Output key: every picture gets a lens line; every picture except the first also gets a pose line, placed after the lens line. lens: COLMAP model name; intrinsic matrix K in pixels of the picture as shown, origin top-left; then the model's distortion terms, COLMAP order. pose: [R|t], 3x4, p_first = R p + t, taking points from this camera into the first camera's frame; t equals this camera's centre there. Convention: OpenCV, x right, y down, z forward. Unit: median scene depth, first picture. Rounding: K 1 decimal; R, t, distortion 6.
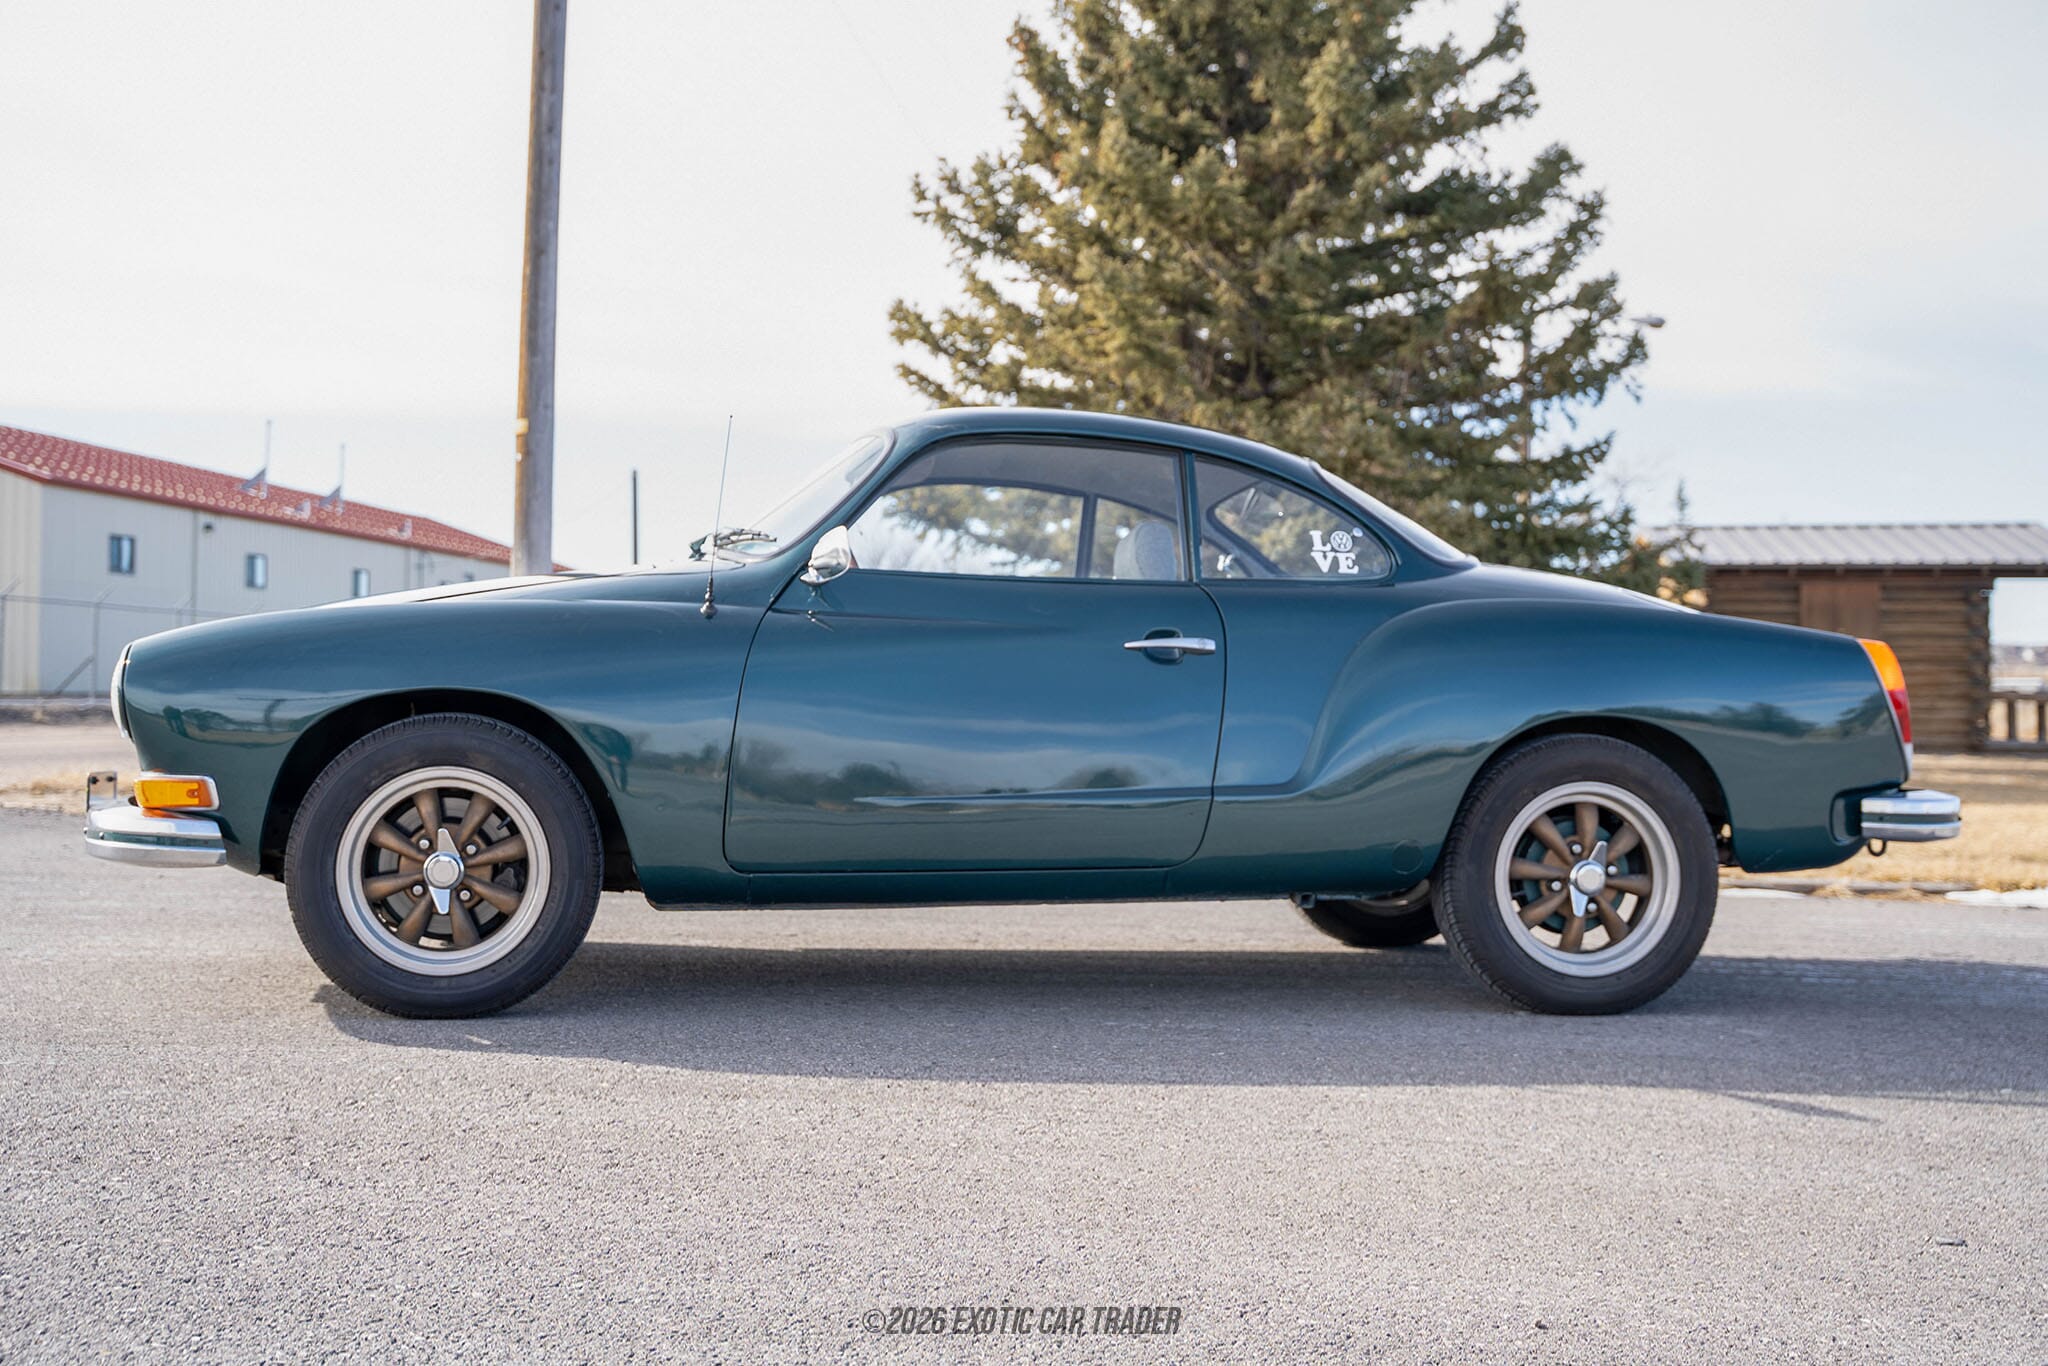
lens RADIAL K [[2350.9, 0, 1009.8], [0, 2350.9, 559.0], [0, 0, 1]] dist [0.013721, 0.000000]
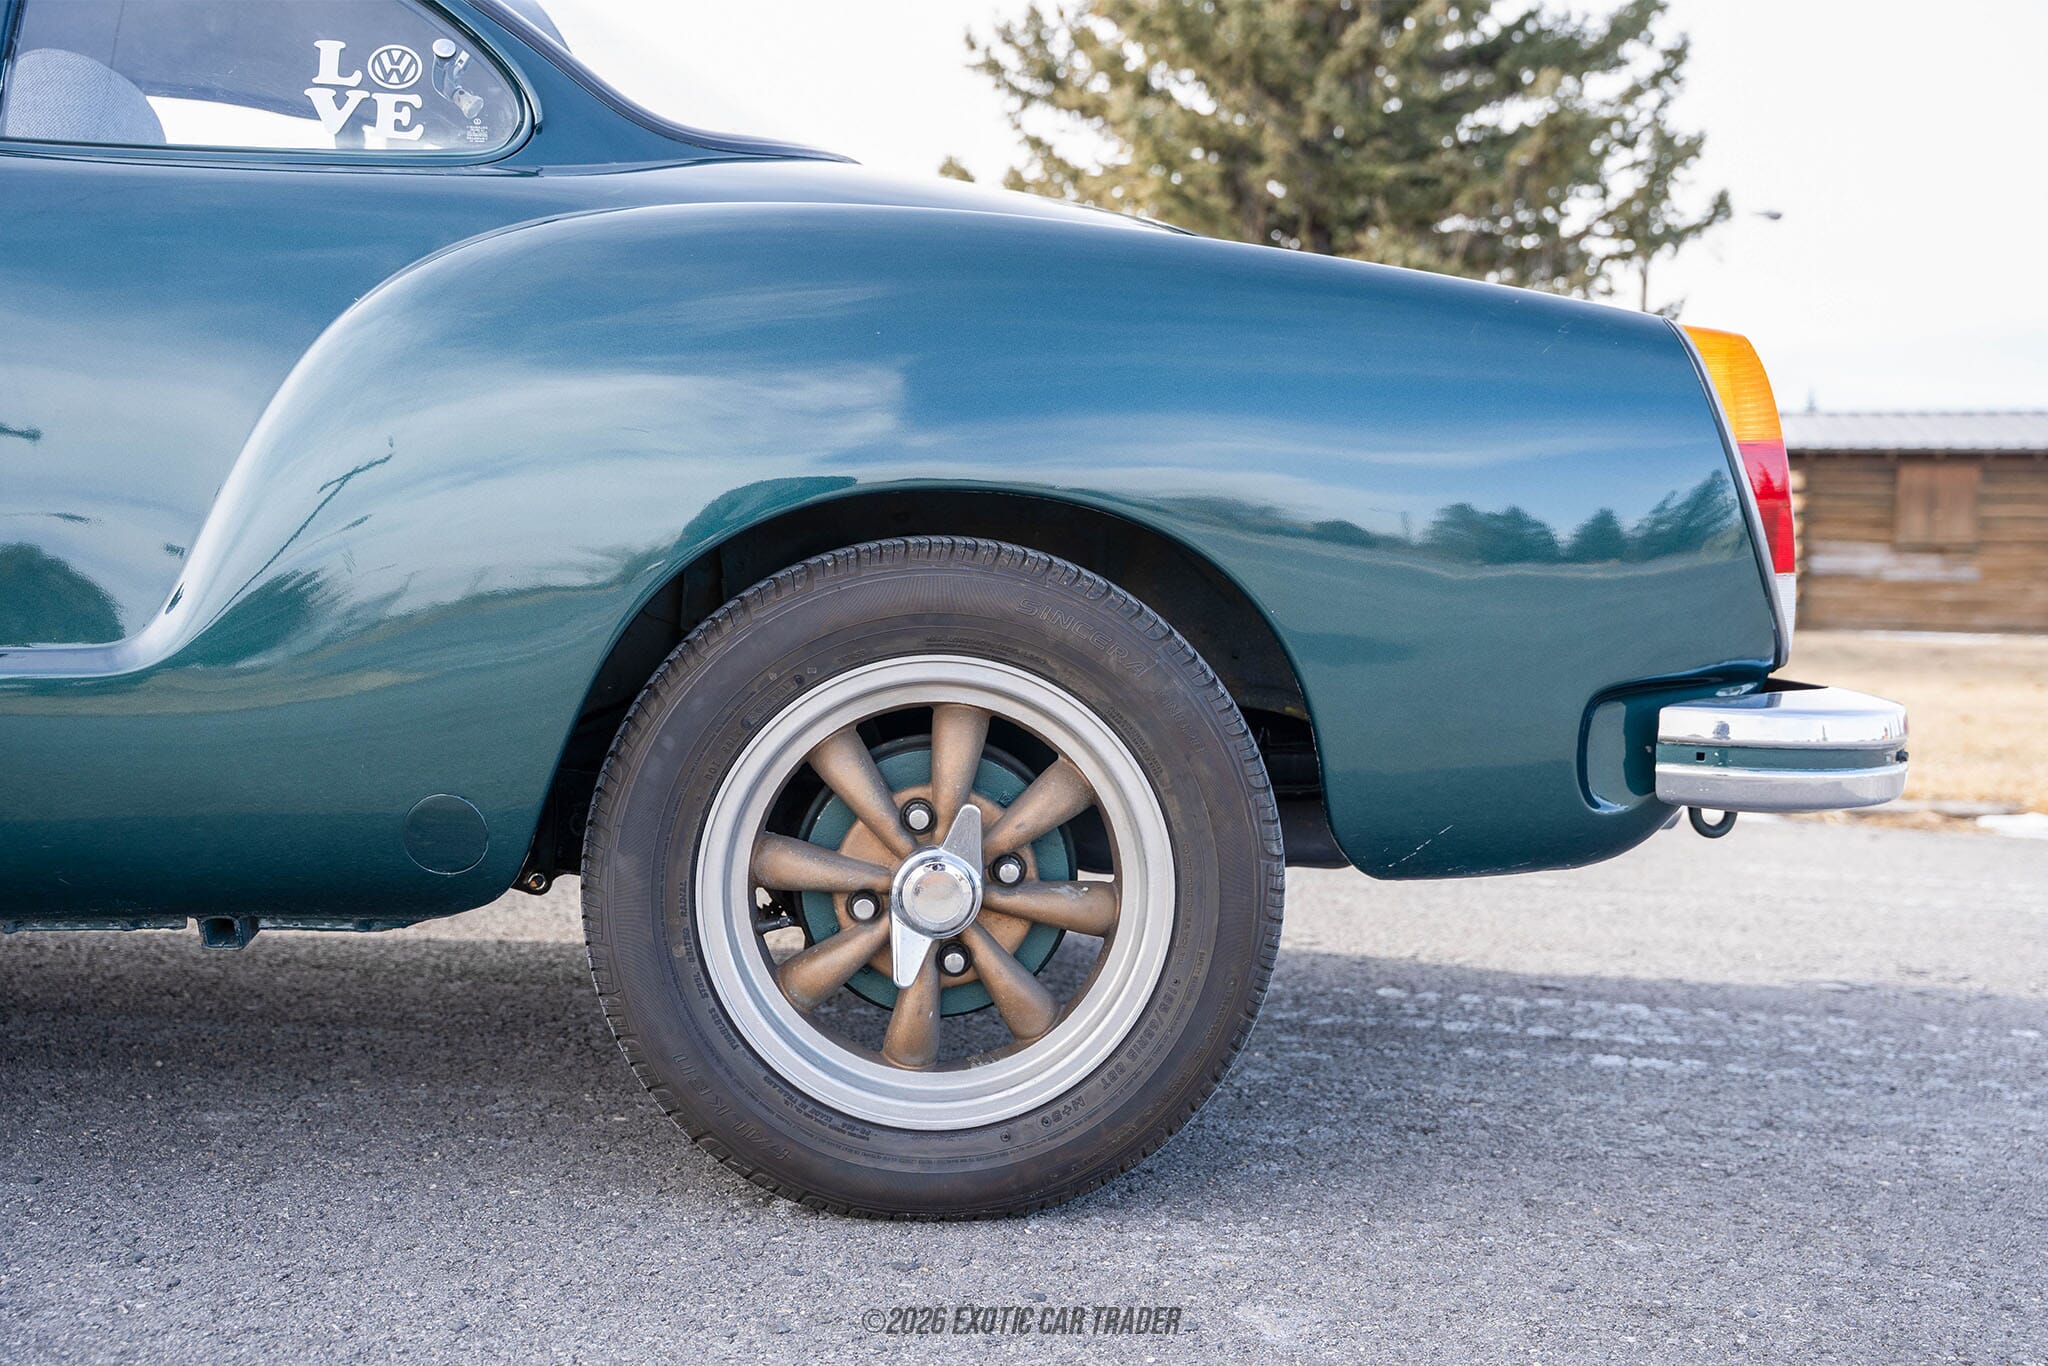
lens RADIAL K [[2043.3, 0, 1025.6], [0, 2043.3, 687.4], [0, 0, 1]] dist [-0.020413, 0.000000]
pose [[0.996127, 0.015847, -0.086485, 0.289754], [-0.005972, 0.993547, 0.113267, 0.060983], [0.087722, -0.112312, 0.989793, 0.657875]]
